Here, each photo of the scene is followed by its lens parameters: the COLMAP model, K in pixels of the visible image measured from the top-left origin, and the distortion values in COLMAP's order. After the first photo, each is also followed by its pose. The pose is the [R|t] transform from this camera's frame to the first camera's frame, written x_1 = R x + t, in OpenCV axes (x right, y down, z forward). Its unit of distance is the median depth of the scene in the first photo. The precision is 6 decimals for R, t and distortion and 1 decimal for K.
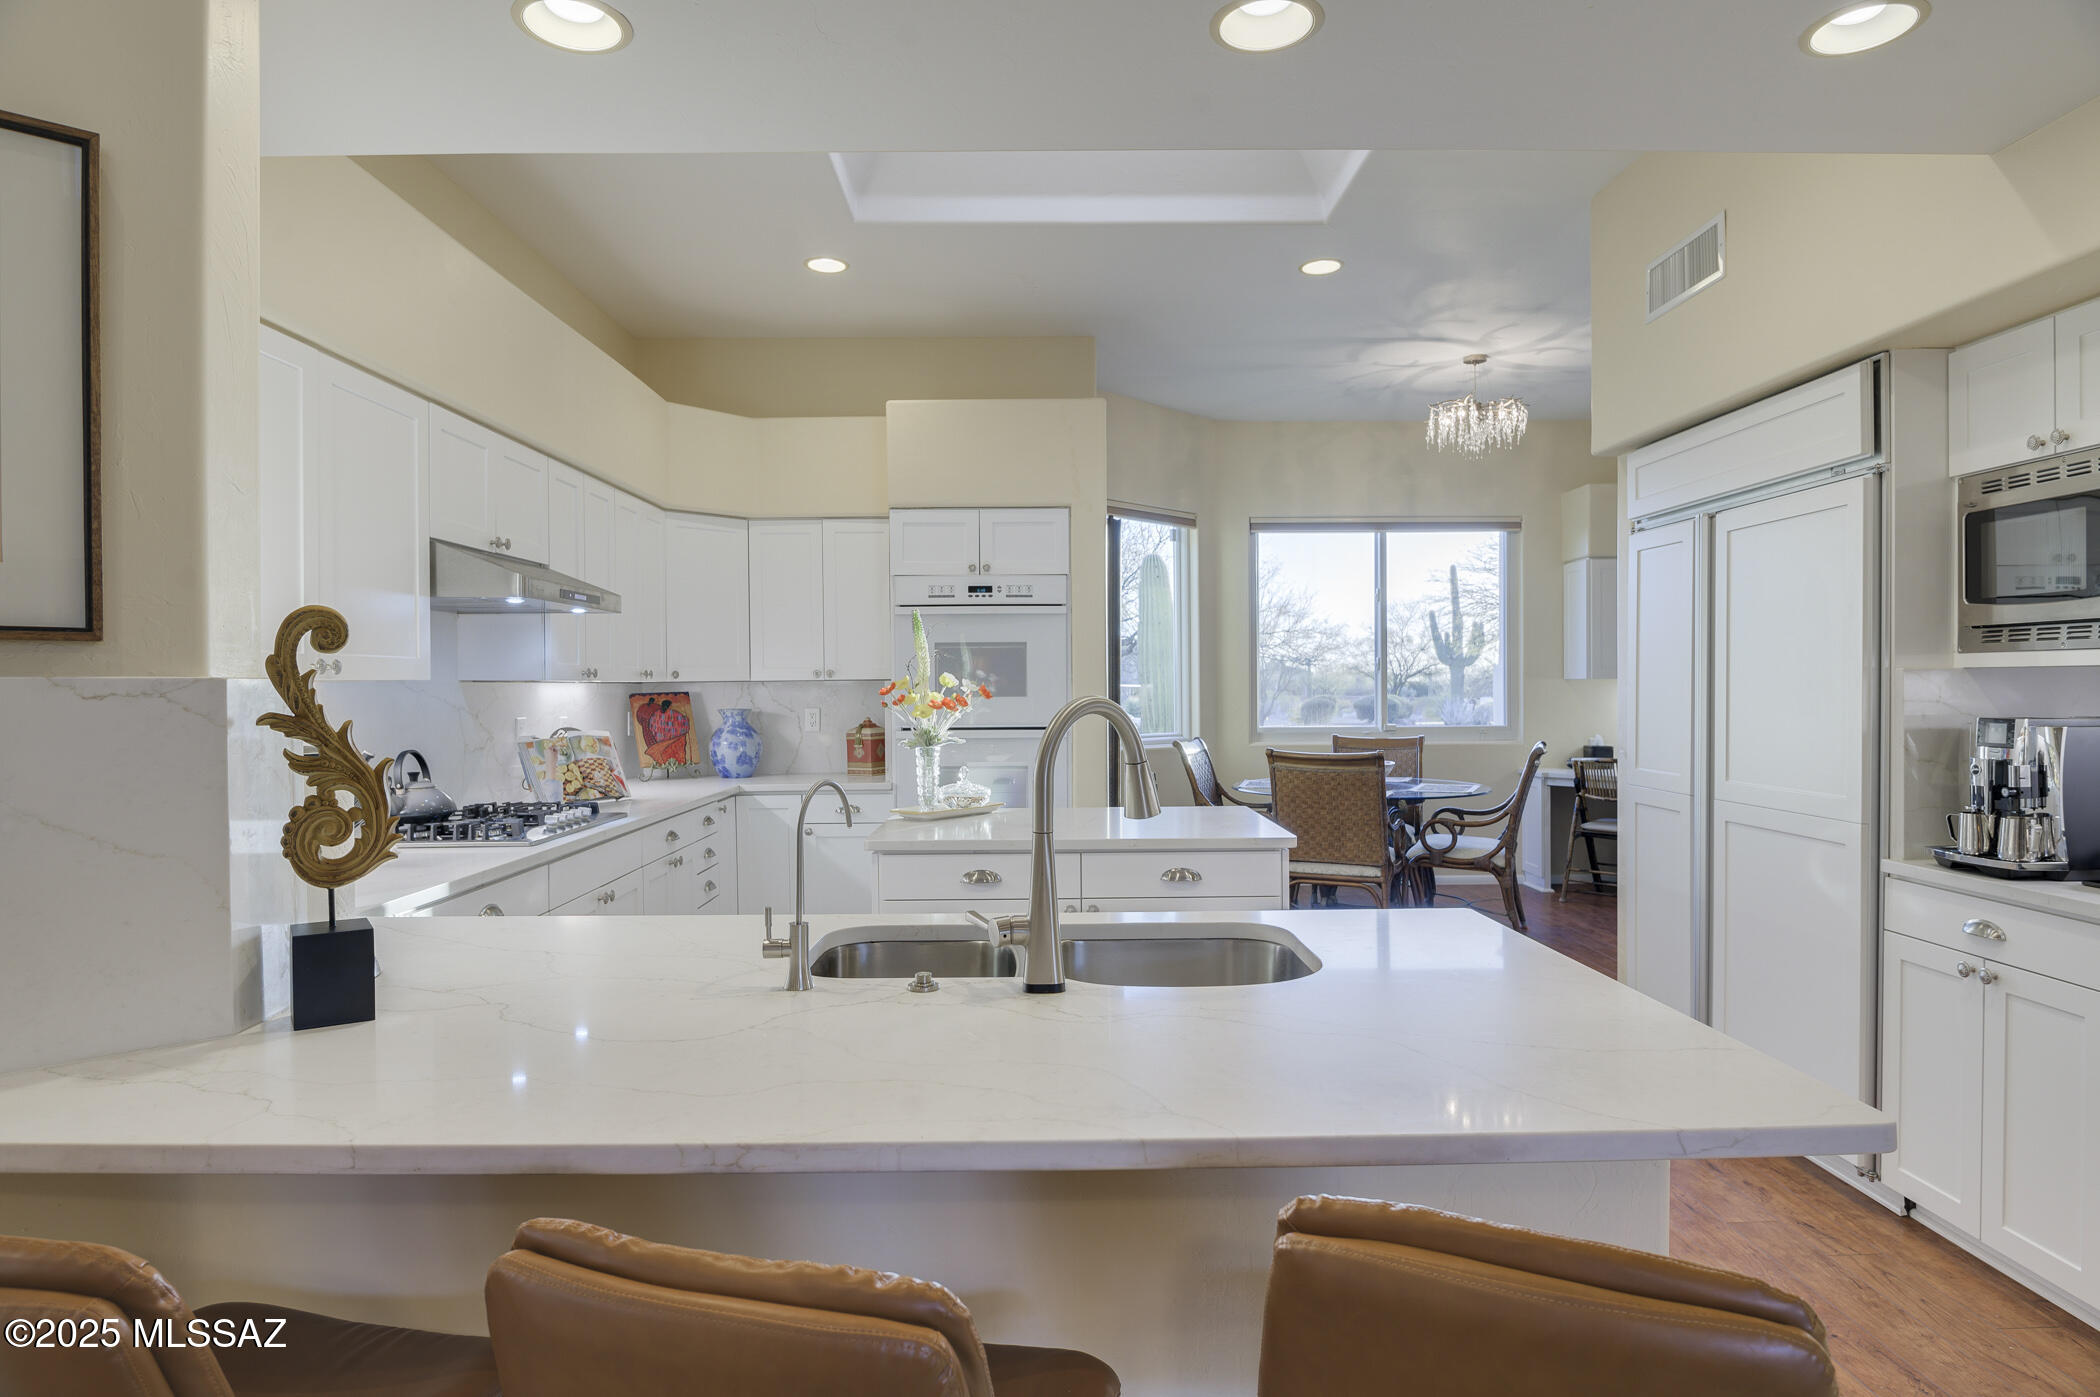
lens RADIAL K [[1172.7, 0, 1089.9], [0, 1172.7, 718.5], [0, 0, 1]] dist [-0.035380, 0.002743]
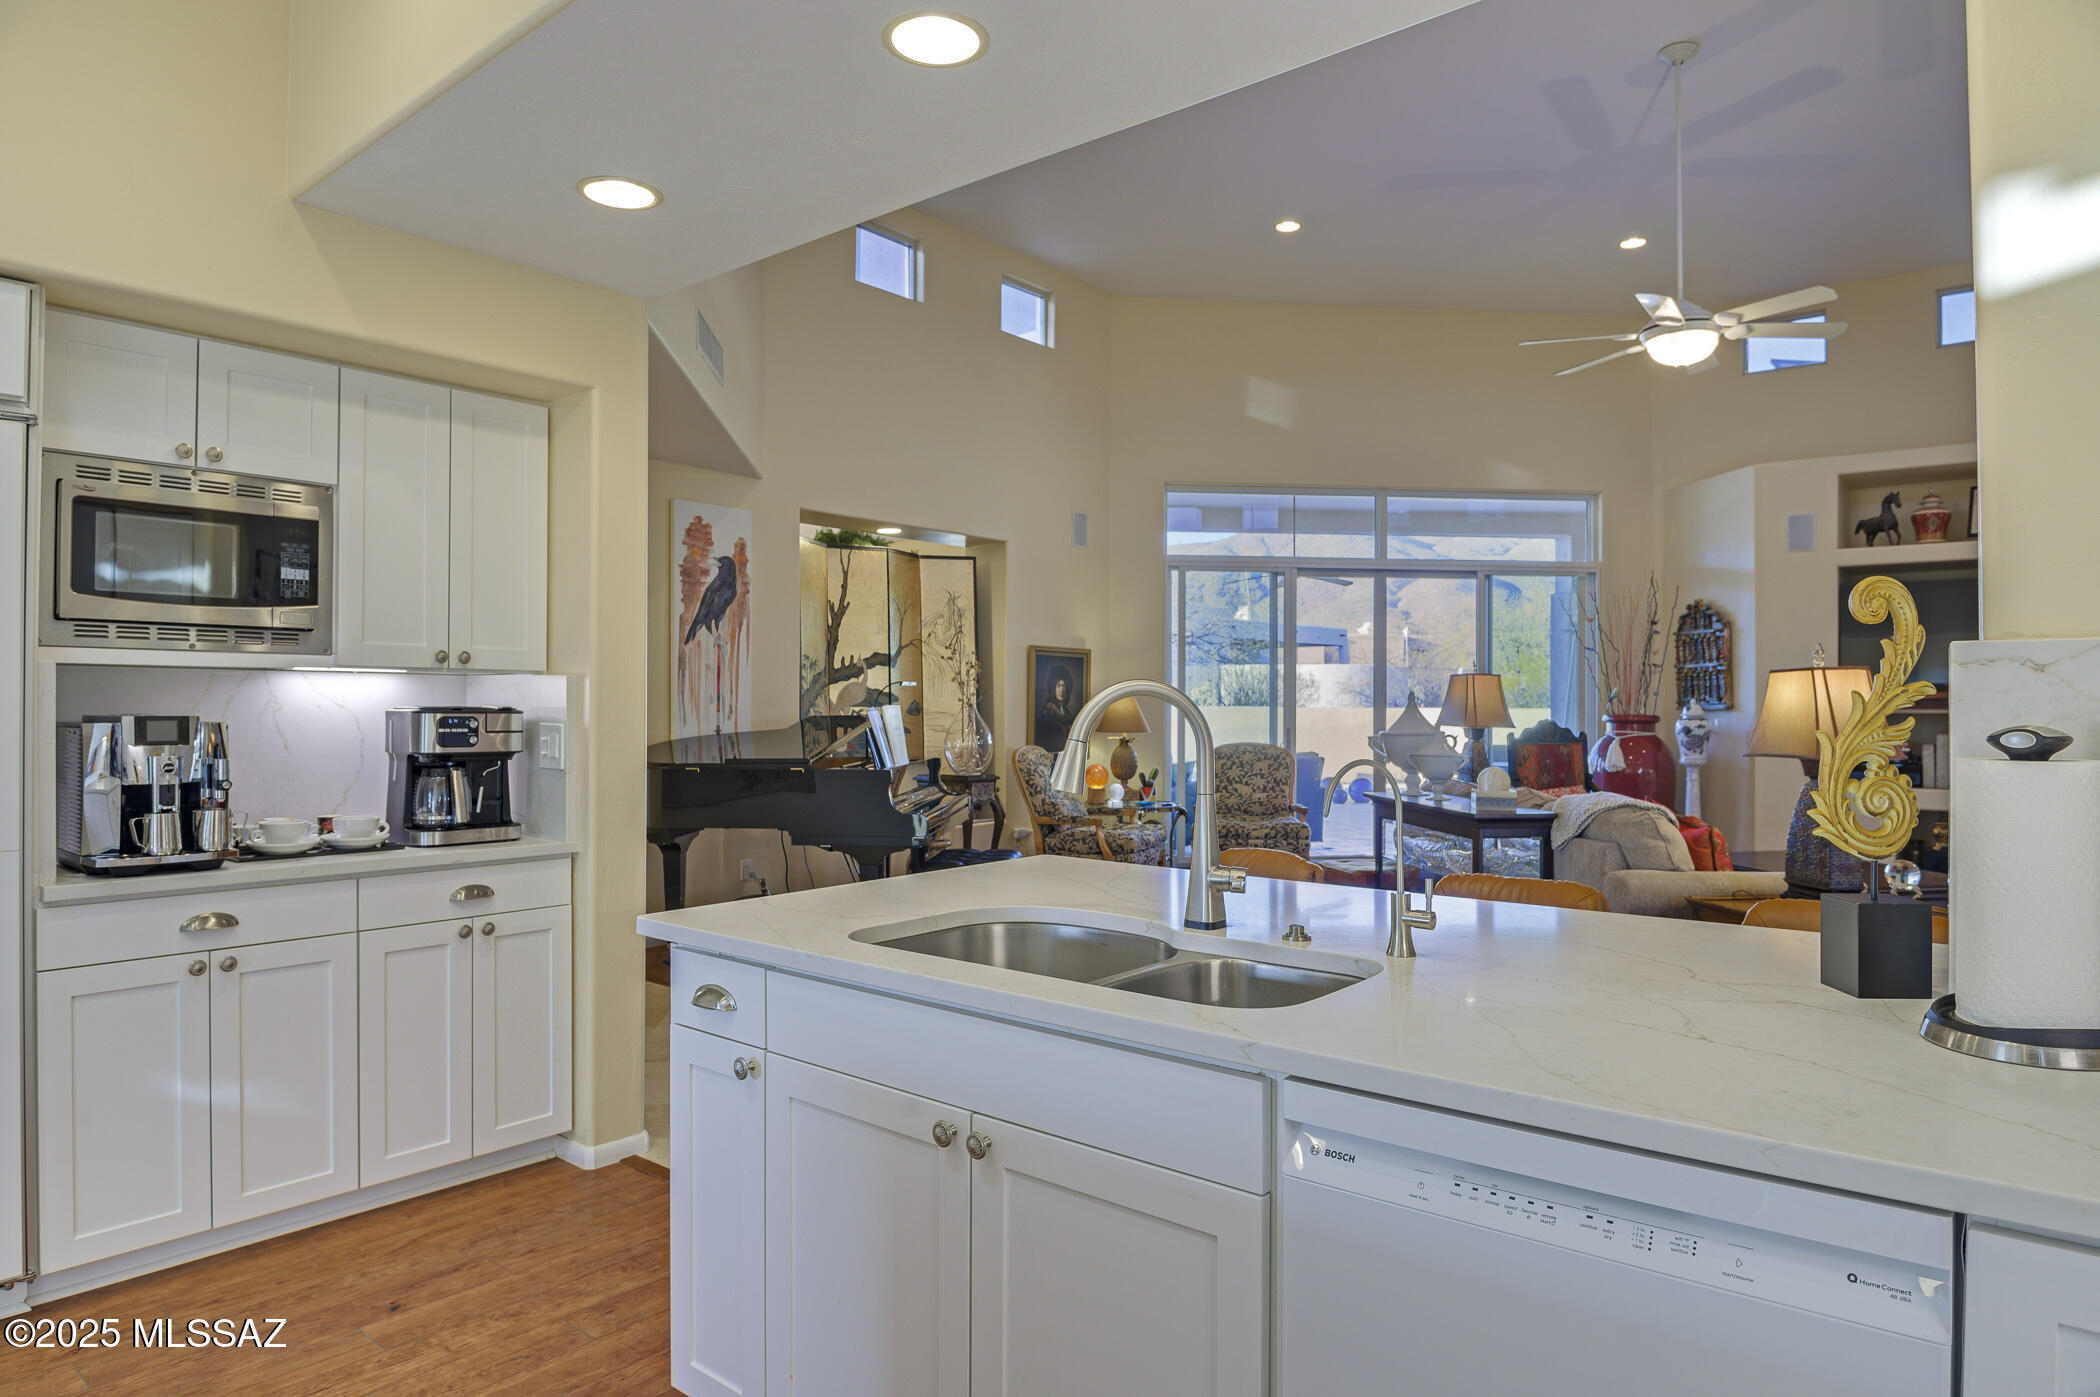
lens RADIAL K [[1231.8, 0, 1050.9], [0, 1231.8, 712.5], [0, 0, 1]] dist [0.007204, -0.019778]
pose [[-0.743699, 0.000641, 0.668515, -0.294530], [0.019826, 0.999581, 0.021097, -0.006104], [-0.668221, 0.028944, -0.743400, 0.757969]]
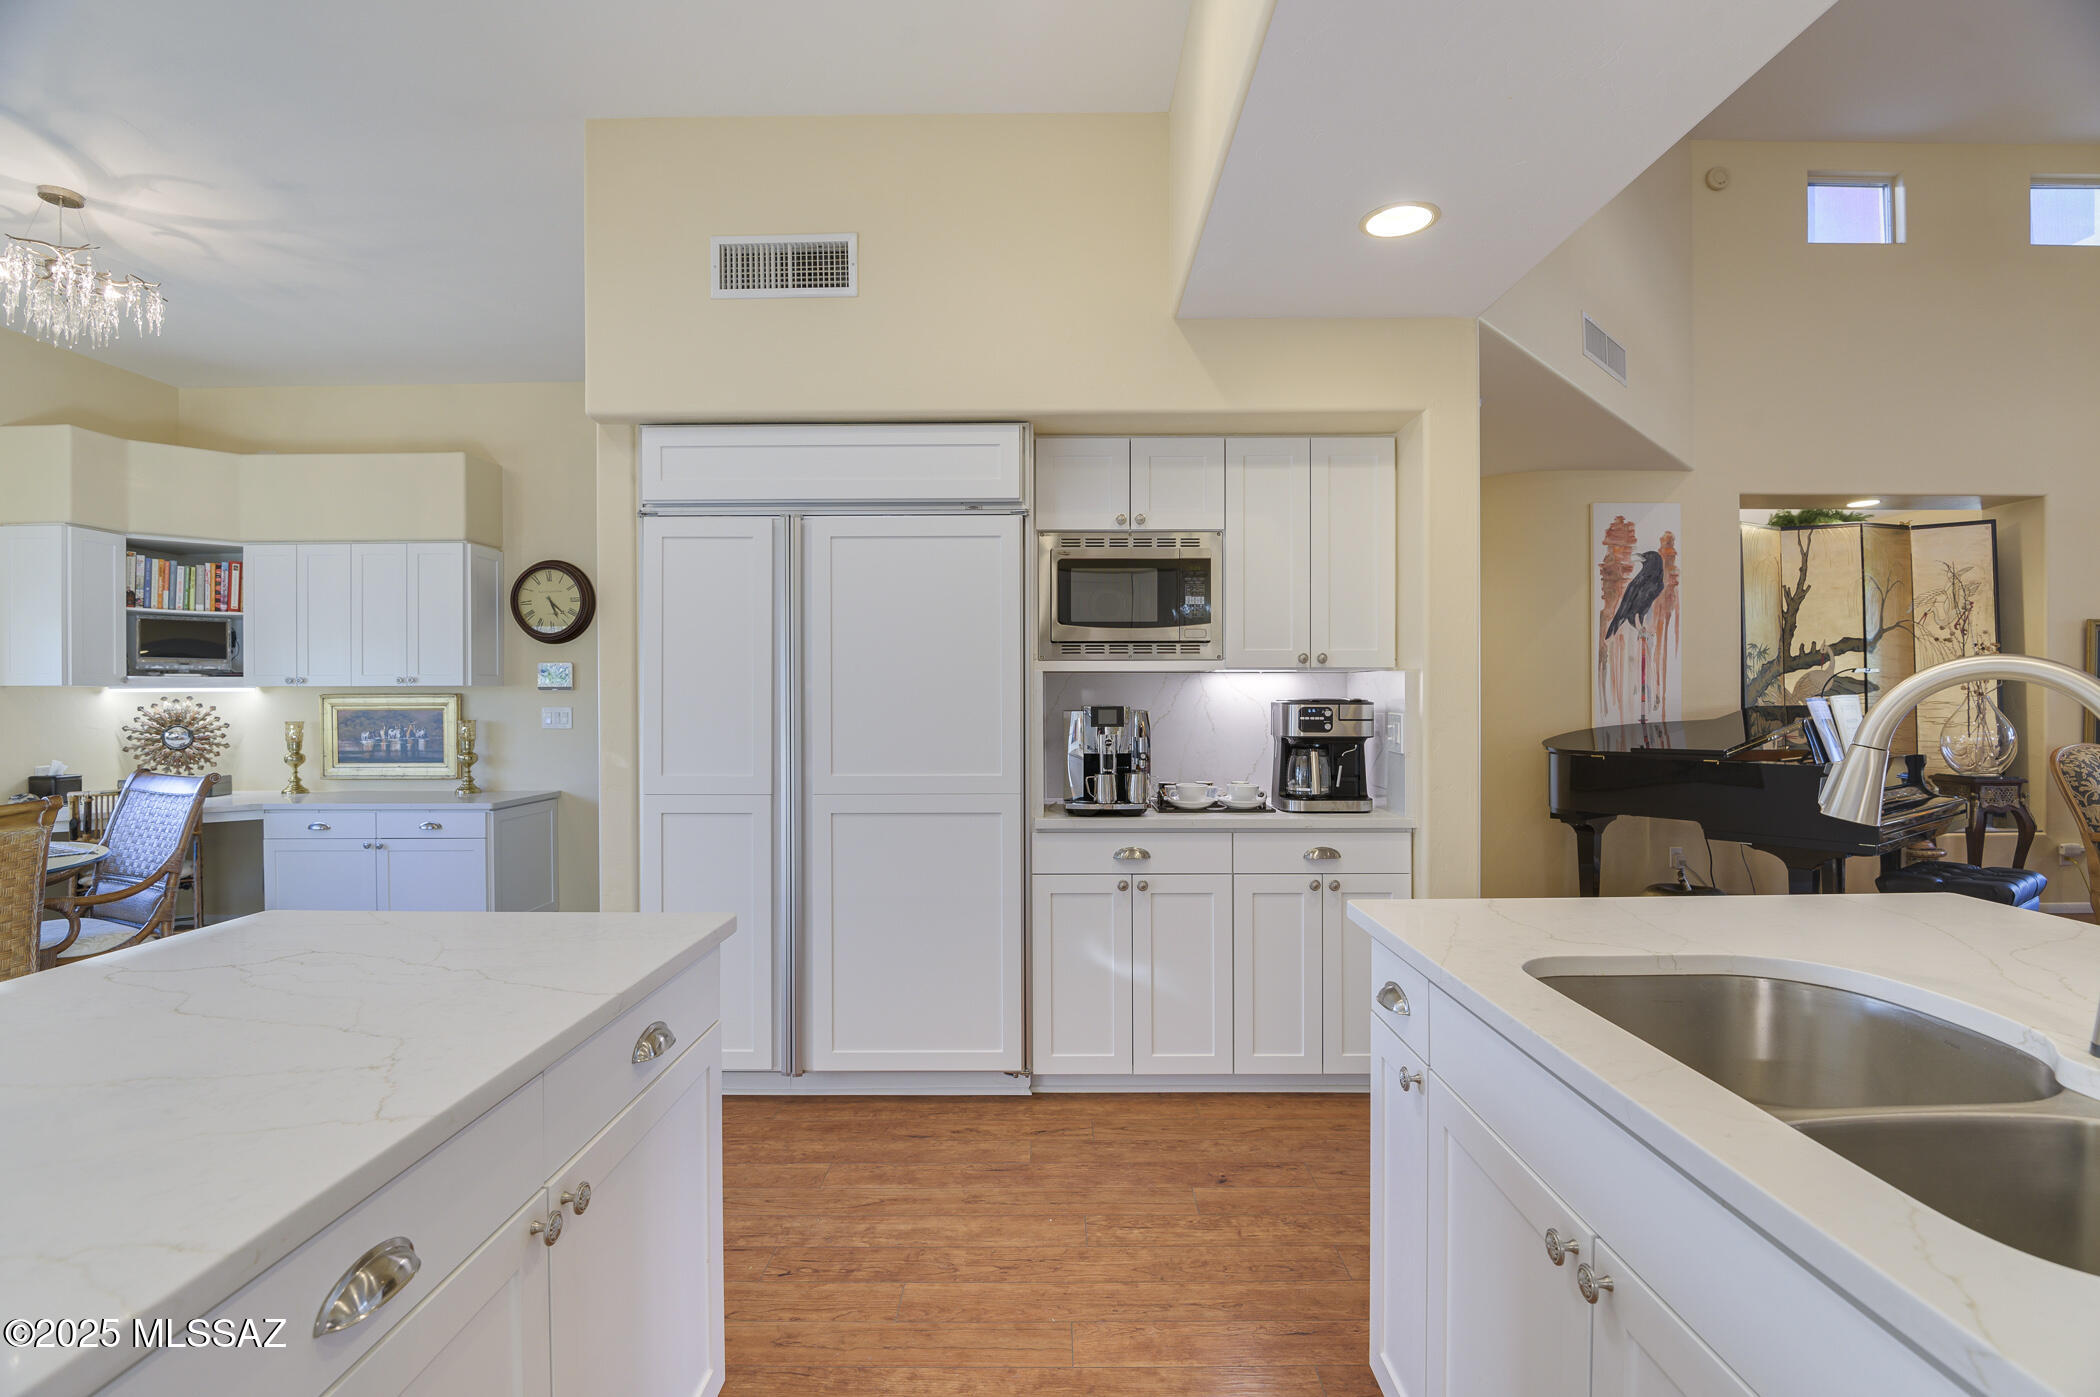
lens RADIAL K [[972.7, 0, 1029.2], [0, 972.7, 704.3], [0, 0, 1]] dist [-0.017401, -0.002787]
pose [[0.054973, 0.000938, 0.998487, -0.250291], [0.031690, 0.999494, -0.002684, -0.001467], [-0.997985, 0.031790, 0.054915, 0.610988]]
